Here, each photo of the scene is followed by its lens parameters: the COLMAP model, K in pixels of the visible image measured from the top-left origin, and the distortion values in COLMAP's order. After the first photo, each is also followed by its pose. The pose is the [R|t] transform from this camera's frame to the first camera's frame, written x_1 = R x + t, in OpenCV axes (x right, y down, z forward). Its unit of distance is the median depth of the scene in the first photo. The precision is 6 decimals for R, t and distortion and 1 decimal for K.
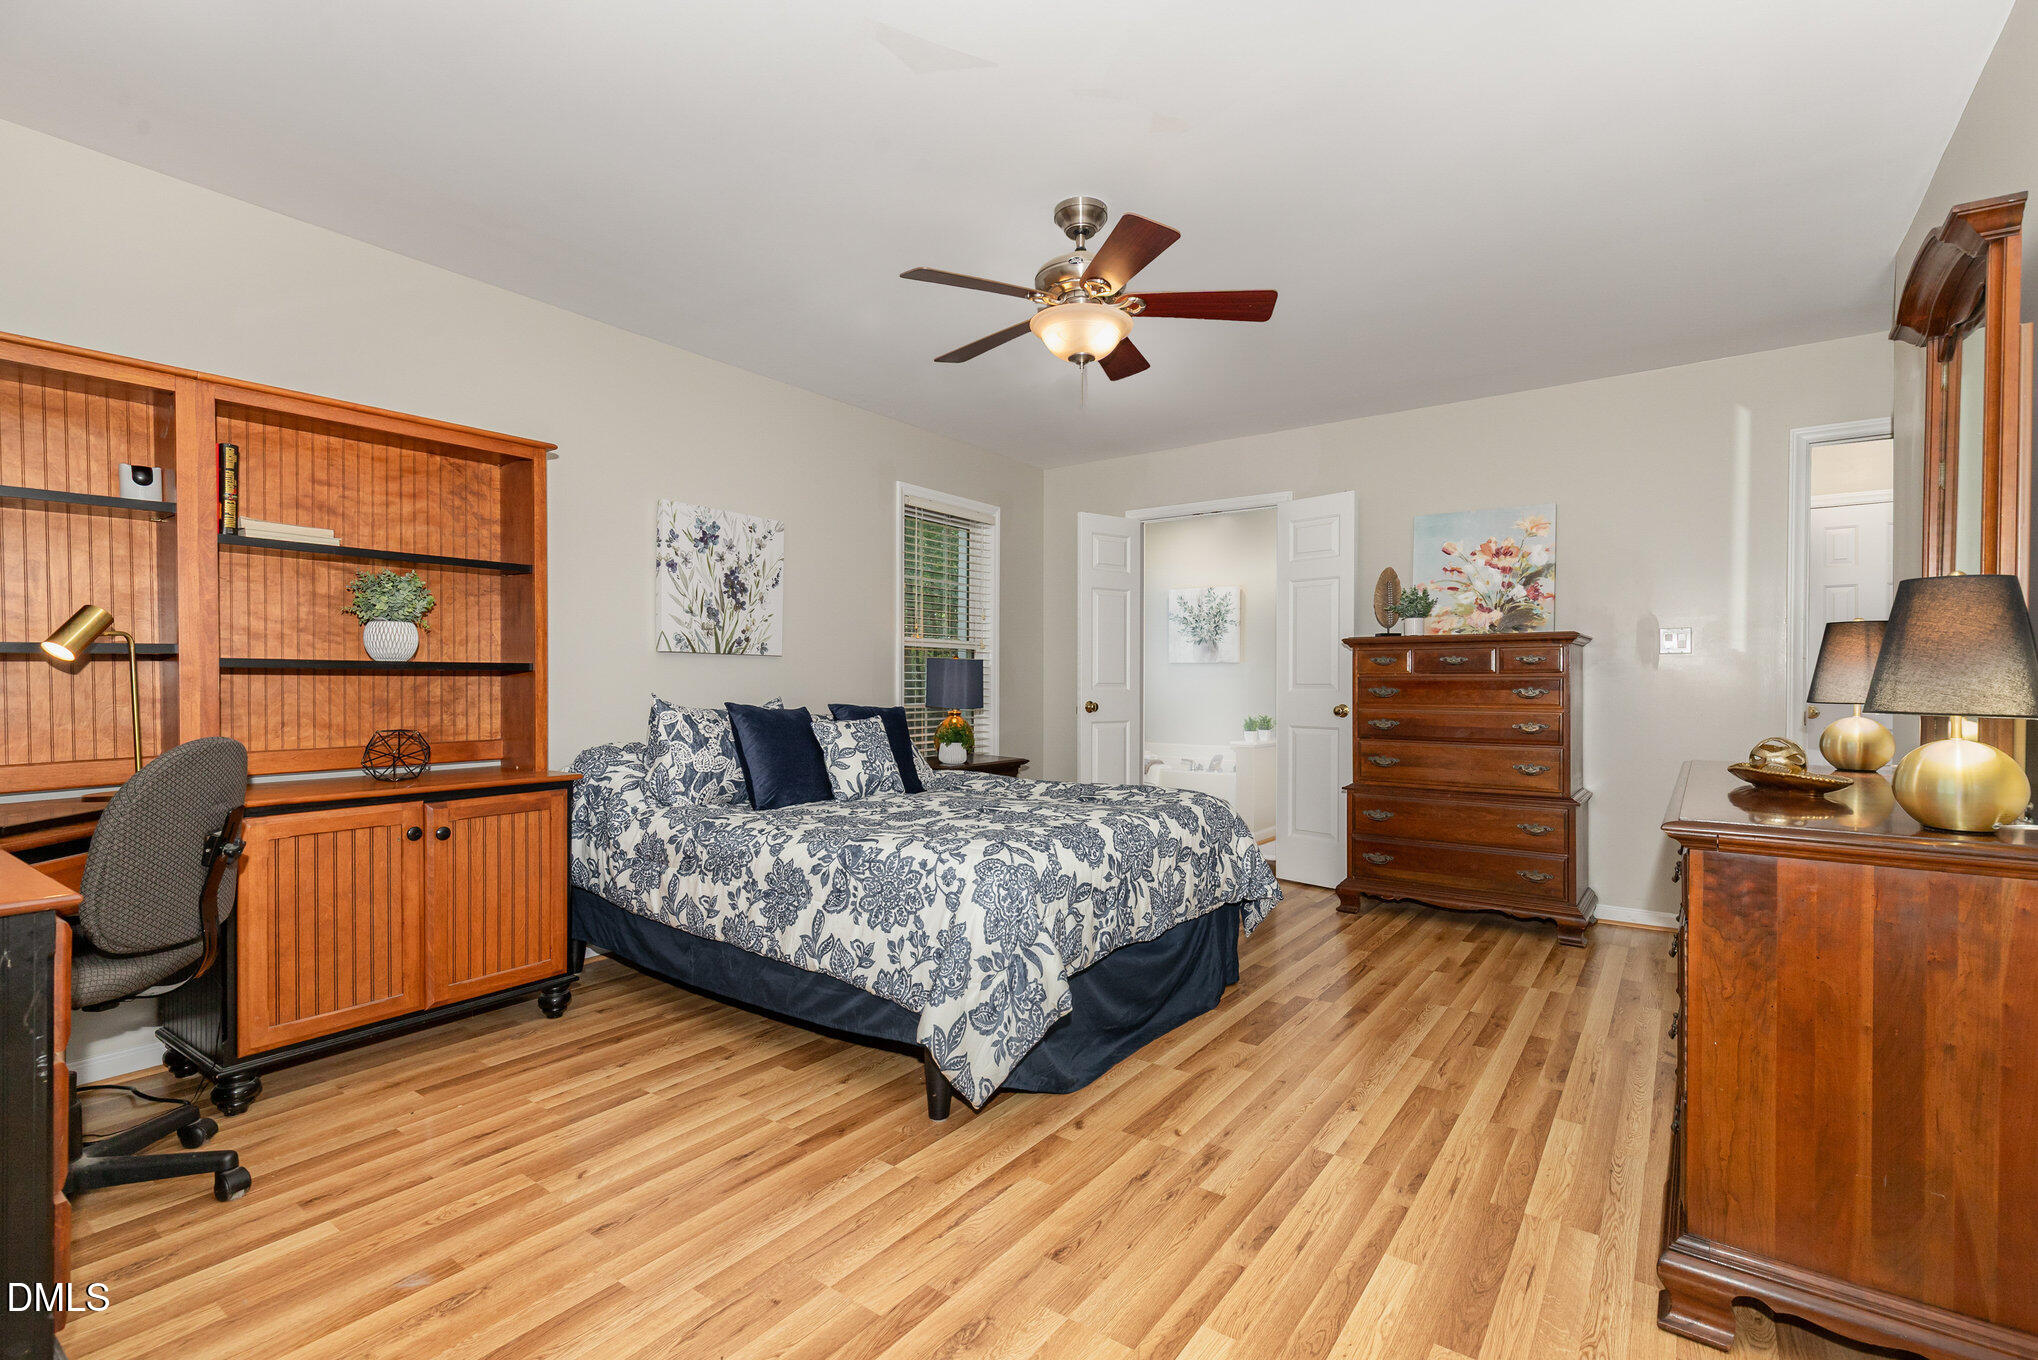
lens RADIAL K [[926.4, 0, 1025.5], [0, 926.4, 680.3], [0, 0, 1]] dist [0.011868, -0.000193]
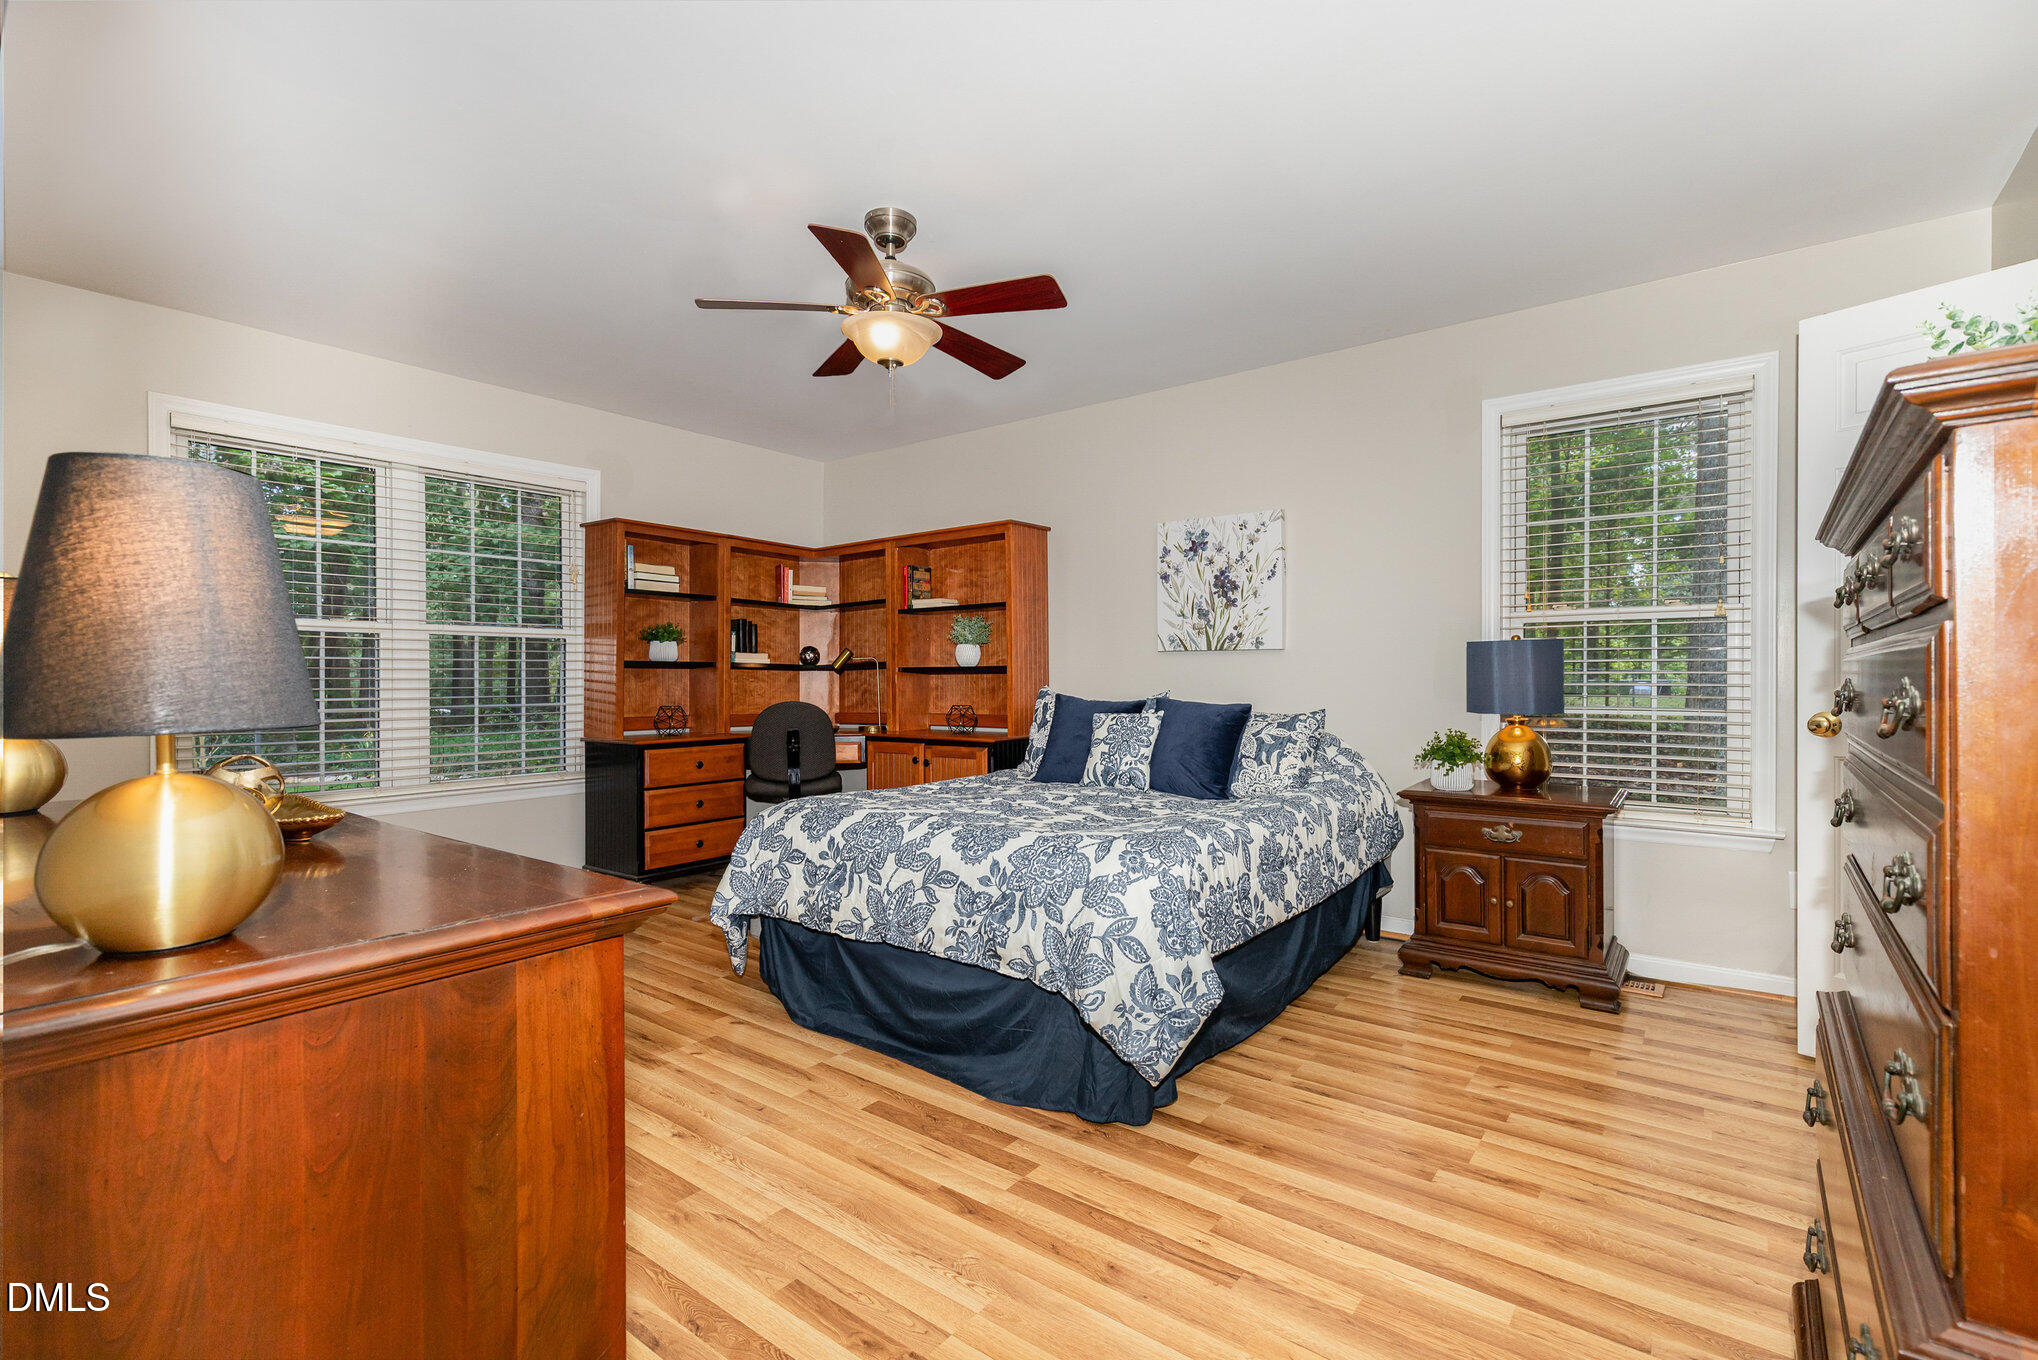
lens RADIAL K [[926.4, 0, 1025.5], [0, 926.4, 680.3], [0, 0, 1]] dist [0.011868, -0.000193]
pose [[-0.031678, -0.001635, -0.999497, 0.776723], [0.006105, 0.999980, -0.001829, 0.006700], [0.999479, -0.006160, -0.031668, 0.844780]]
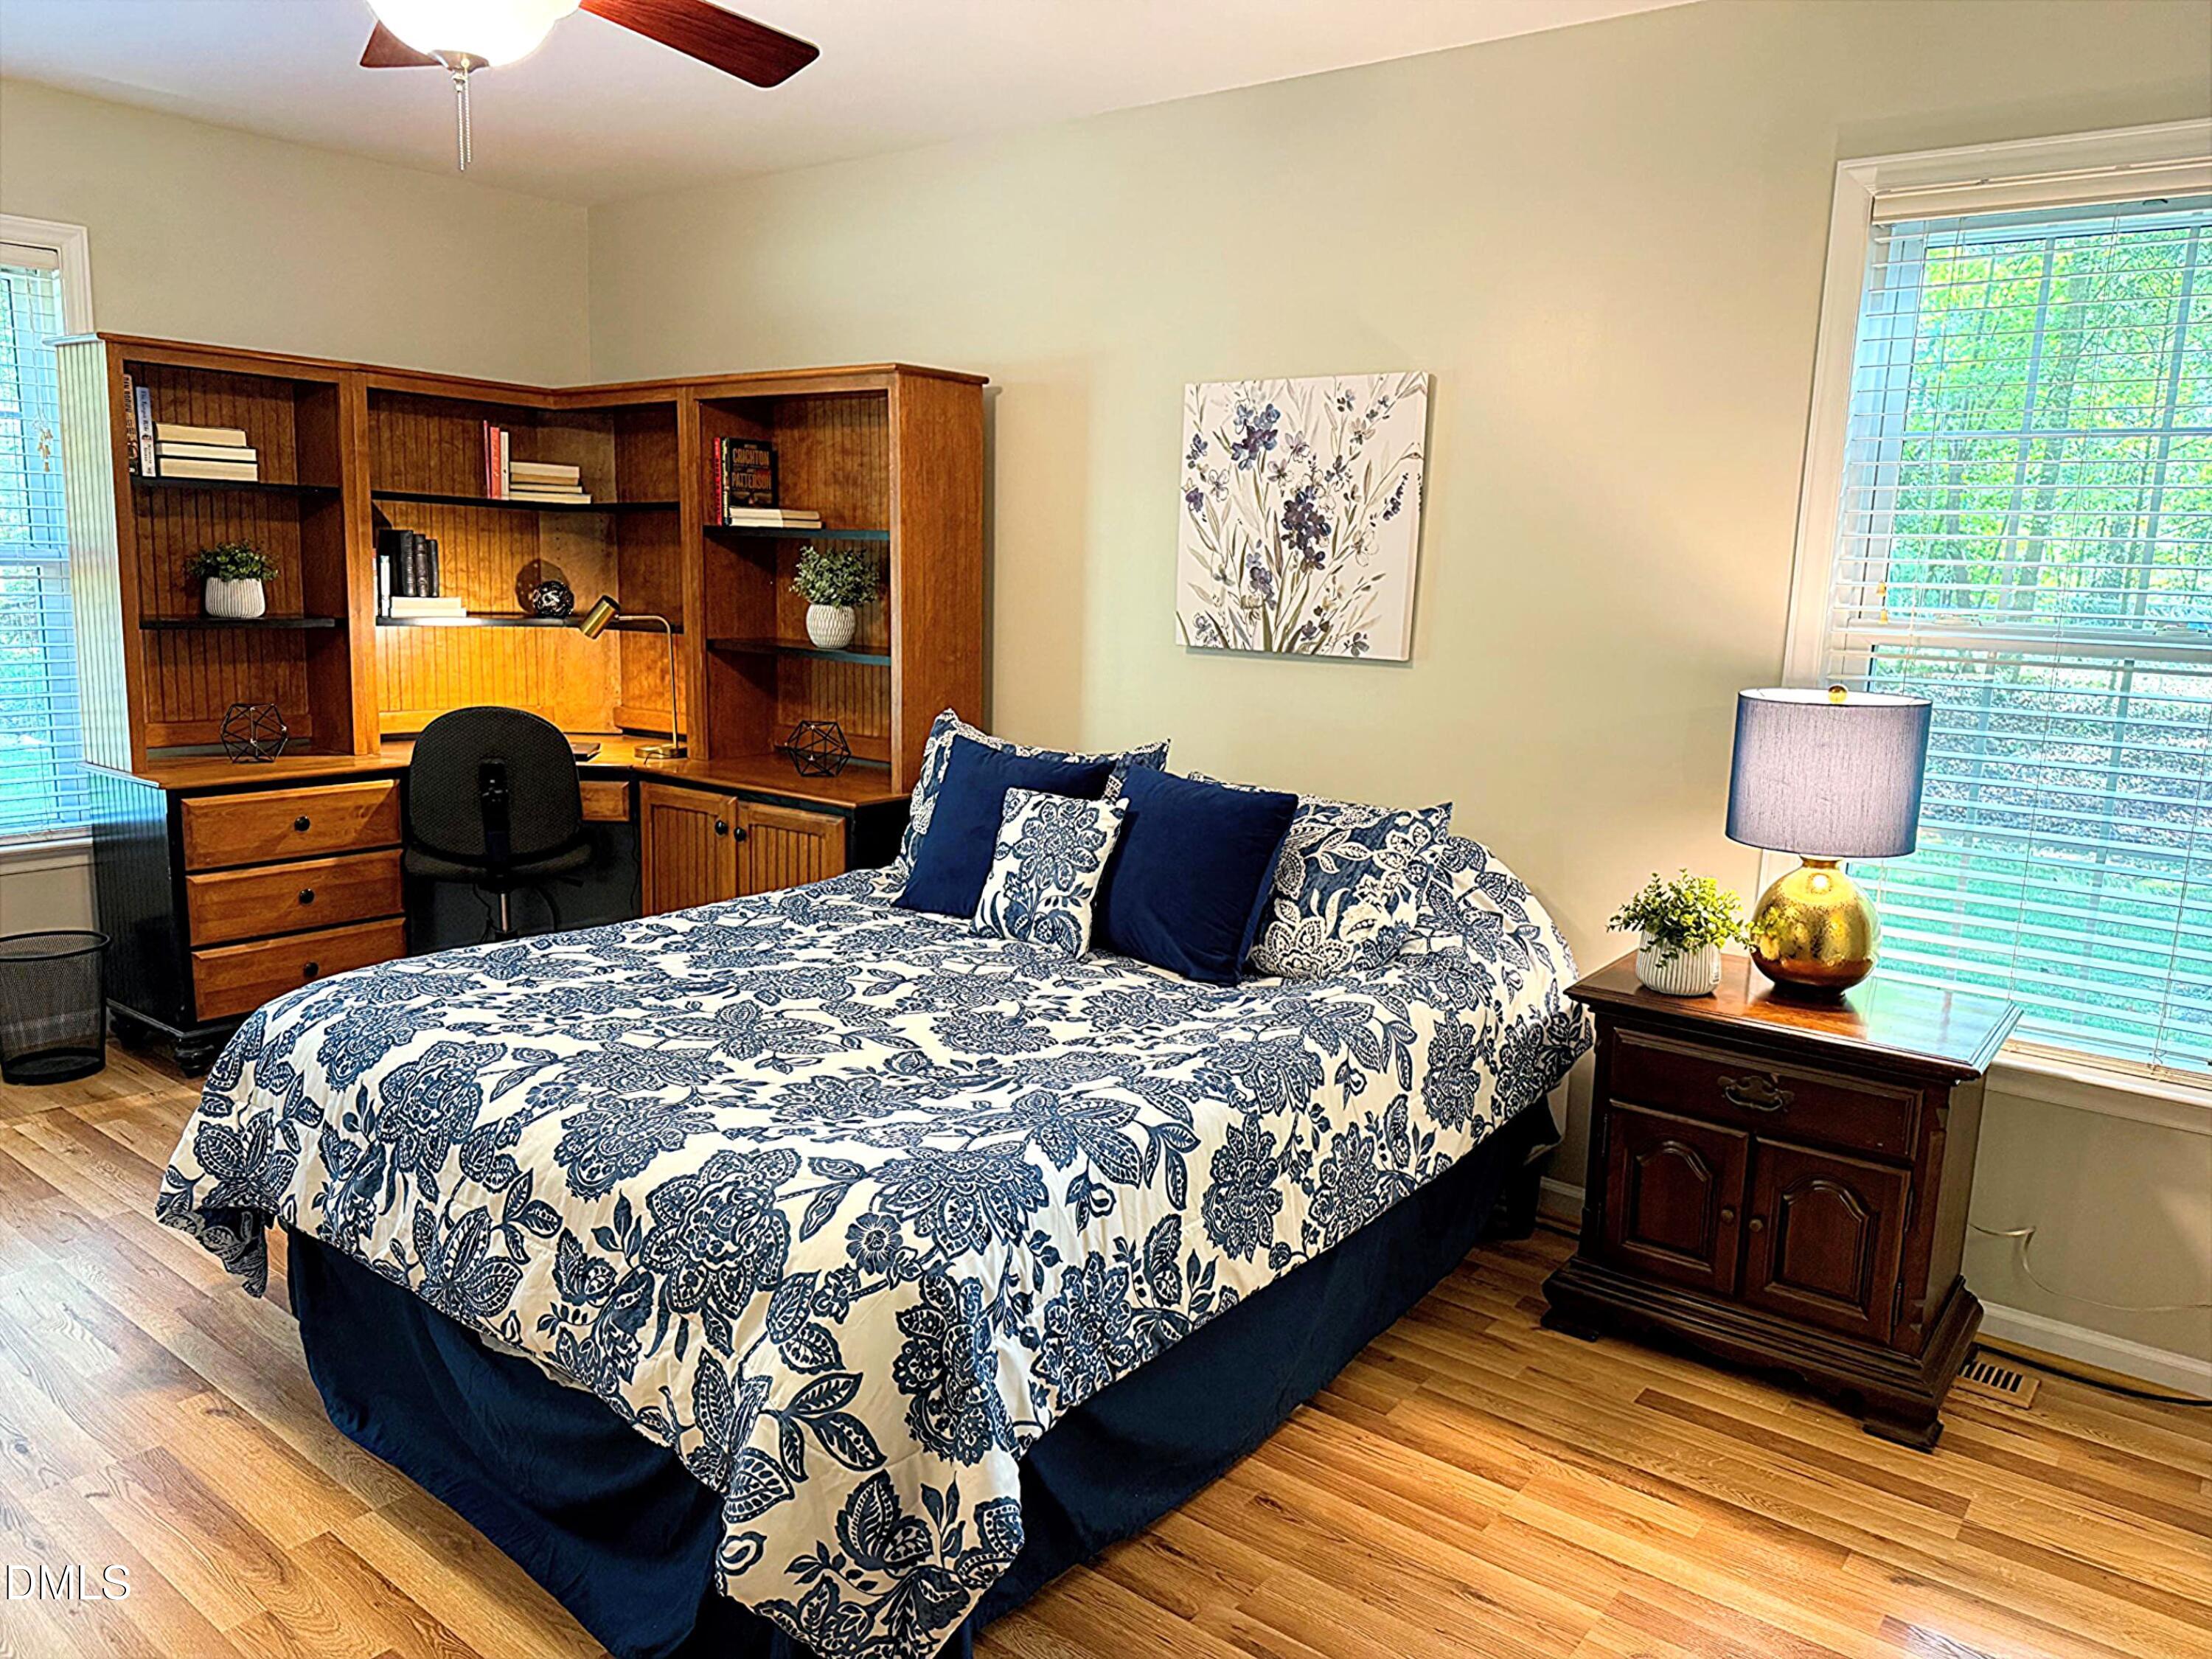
lens RADIAL K [[1540.2, 0, 1109.9], [0, 1540.2, 845.3], [0, 0, 1]] dist [0.125898, -0.185412]
pose [[-0.047786, 0.176735, -0.983098, 0.620456], [-0.027912, 0.983602, 0.178182, -0.079449], [0.998468, 0.035955, -0.042070, 0.977208]]
